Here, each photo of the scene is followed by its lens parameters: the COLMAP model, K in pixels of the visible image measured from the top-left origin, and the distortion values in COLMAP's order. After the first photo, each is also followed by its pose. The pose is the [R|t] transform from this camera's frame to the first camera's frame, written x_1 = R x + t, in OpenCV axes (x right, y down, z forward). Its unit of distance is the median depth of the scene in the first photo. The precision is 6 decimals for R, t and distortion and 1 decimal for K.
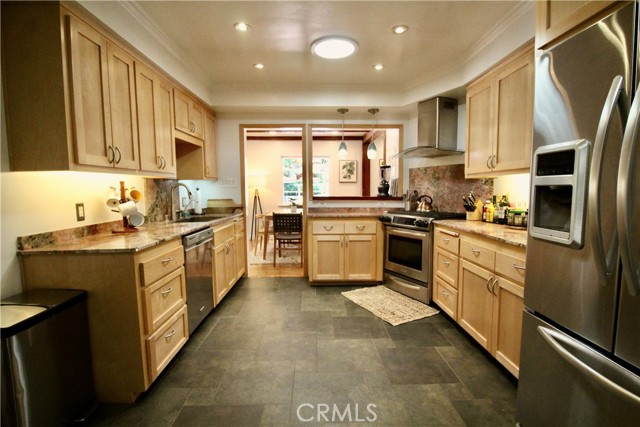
lens RADIAL K [[311.5, 0, 320.5], [0, 311.5, 215.5], [0, 0, 1]] dist [-0.006547, -0.005133]
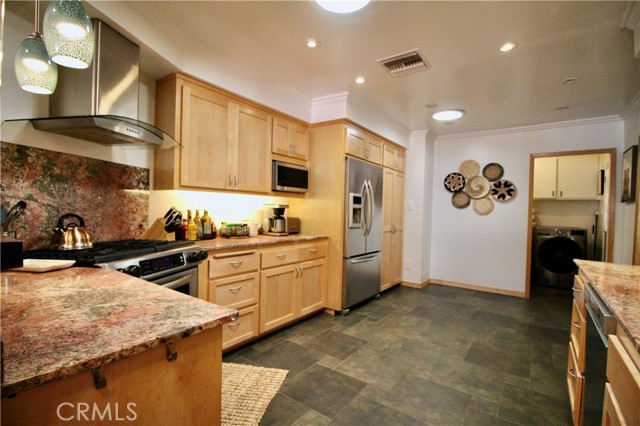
lens RADIAL K [[311.5, 0, 318.9], [0, 311.5, 213.4], [0, 0, 1]] dist [-0.006547, -0.005133]
pose [[-0.801084, -0.021179, 0.598176, -0.334805], [0.029705, 0.996736, 0.075072, -0.130465], [-0.597814, 0.077908, -0.797840, 1.689173]]
